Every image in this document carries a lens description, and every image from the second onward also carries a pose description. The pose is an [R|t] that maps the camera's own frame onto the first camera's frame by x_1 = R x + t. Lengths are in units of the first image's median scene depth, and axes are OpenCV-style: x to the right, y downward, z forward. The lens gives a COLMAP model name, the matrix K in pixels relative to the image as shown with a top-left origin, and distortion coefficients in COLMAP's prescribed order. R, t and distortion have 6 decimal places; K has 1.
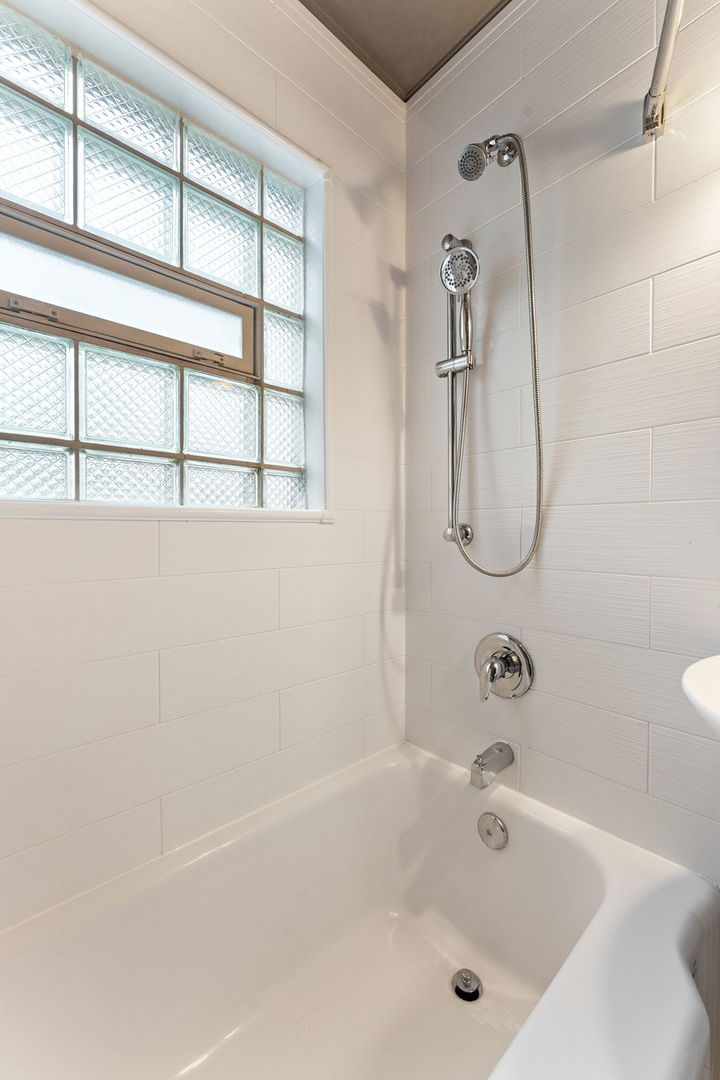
lens RADIAL K [[442.3, 0, 362.8], [0, 442.3, 540.8], [0, 0, 1]] dist [-0.001439, 0.000062]
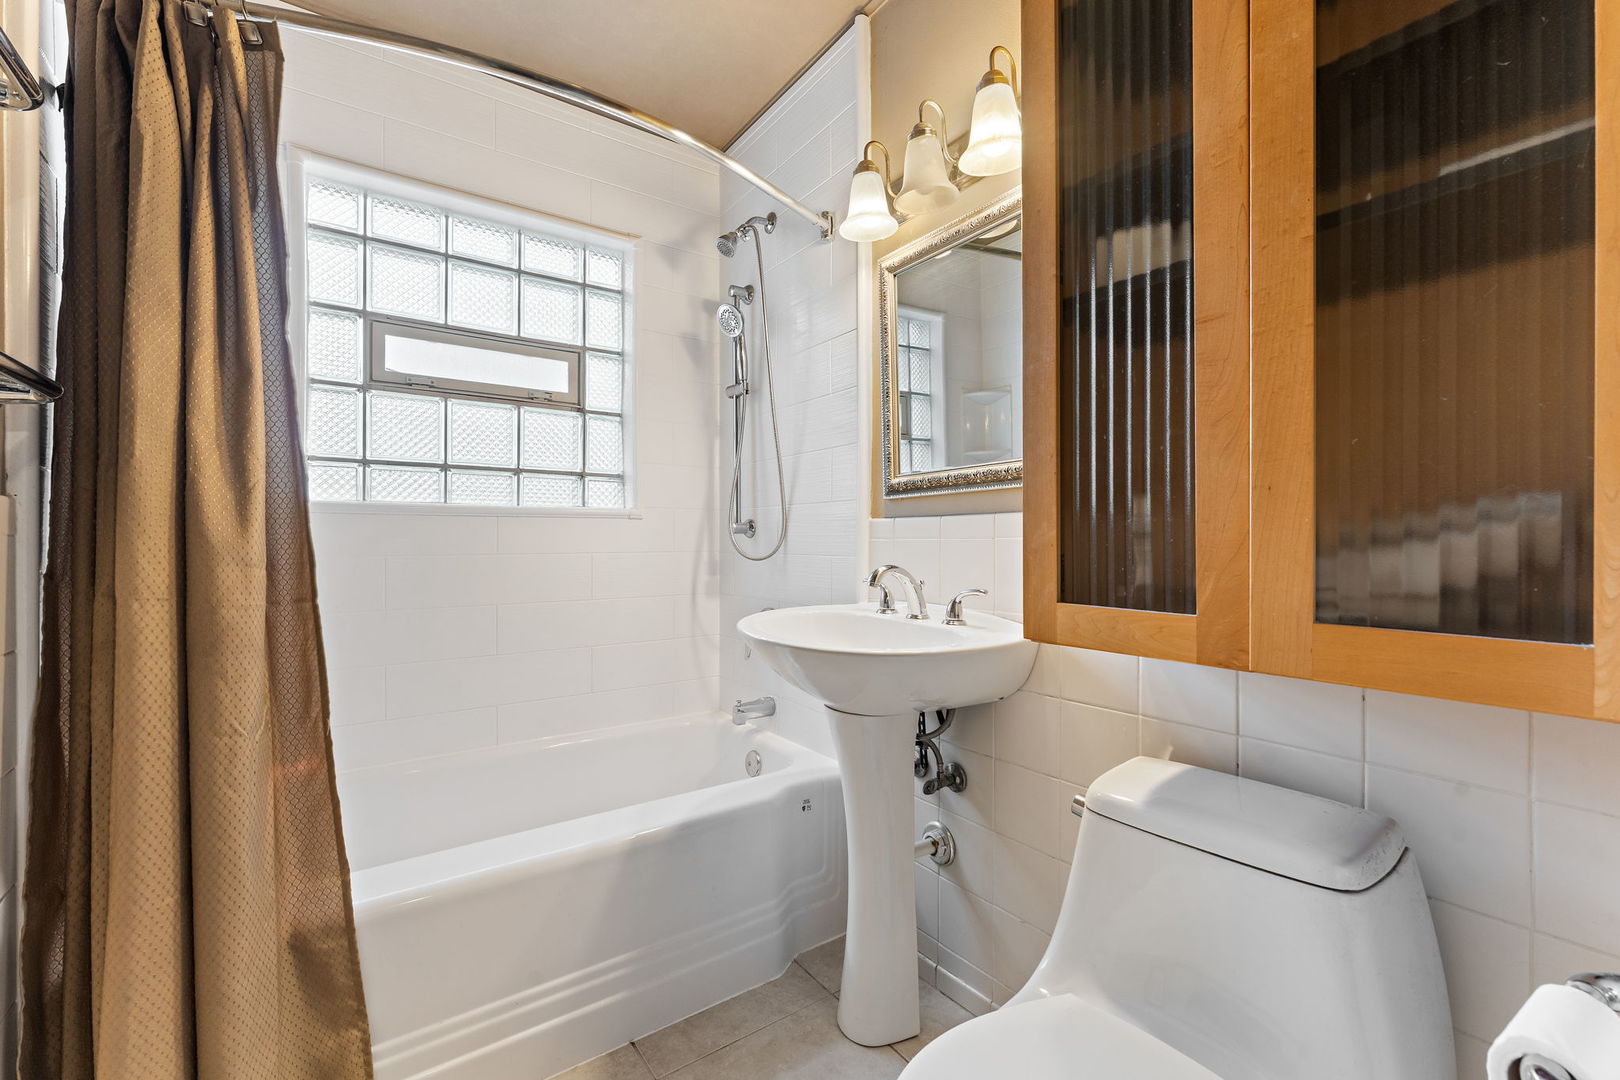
lens RADIAL K [[663.5, 0, 804.6], [0, 663.5, 536.1], [0, 0, 1]] dist [-0.001439, 0.000062]
pose [[0.992580, 0.001128, -0.121585, 0.642639], [-0.003452, 0.999815, -0.018907, 0.045694], [0.121541, 0.019186, 0.992401, -0.831410]]
